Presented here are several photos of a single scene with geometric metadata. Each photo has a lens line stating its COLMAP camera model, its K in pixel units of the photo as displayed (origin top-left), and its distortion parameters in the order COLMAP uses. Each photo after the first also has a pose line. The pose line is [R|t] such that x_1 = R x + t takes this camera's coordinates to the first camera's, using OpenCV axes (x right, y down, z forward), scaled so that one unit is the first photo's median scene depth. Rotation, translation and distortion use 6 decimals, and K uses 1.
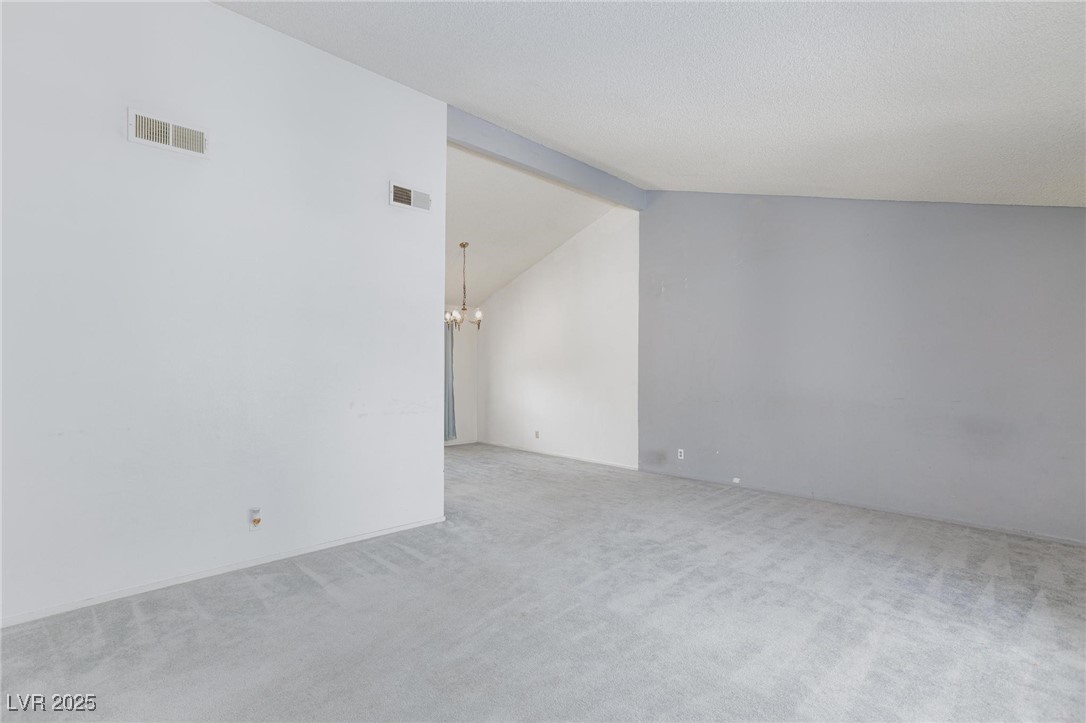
lens RADIAL K [[498.1, 0, 543.0], [0, 498.1, 361.5], [0, 0, 1]] dist [-0.021421, -0.000263]
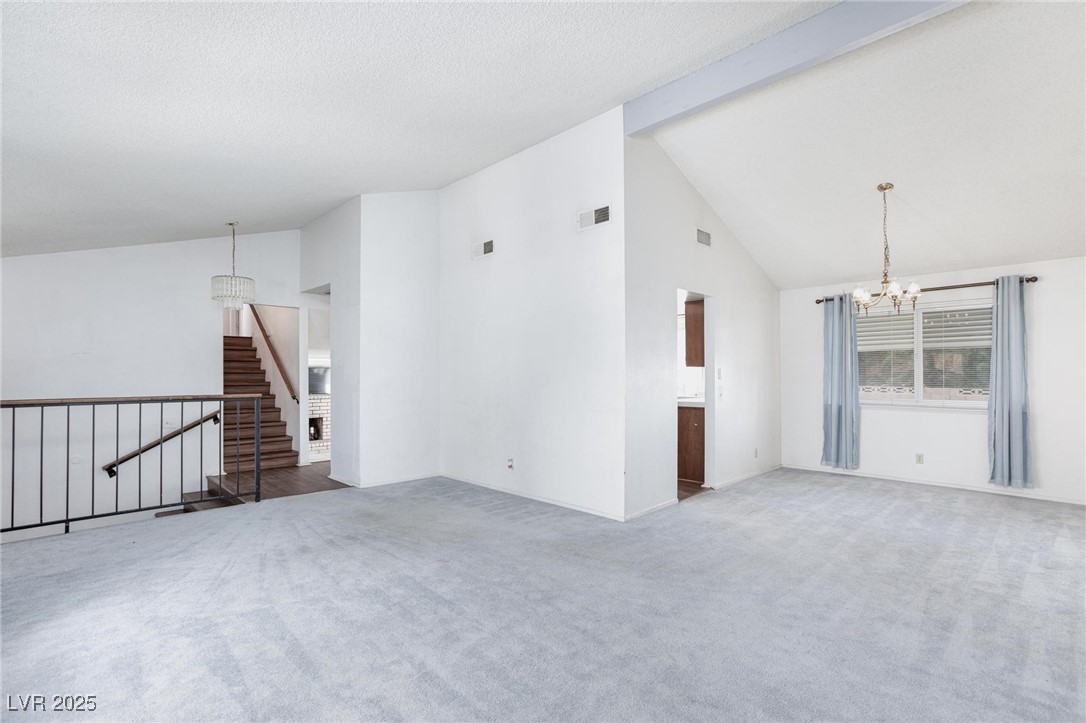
lens RADIAL K [[498.1, 0, 543.0], [0, 498.1, 361.5], [0, 0, 1]] dist [-0.021421, -0.000263]
pose [[0.015709, -0.029607, -0.999438, 0.537668], [0.015860, 0.999443, -0.029358, 0.016483], [0.999751, -0.015390, 0.016170, 0.553026]]
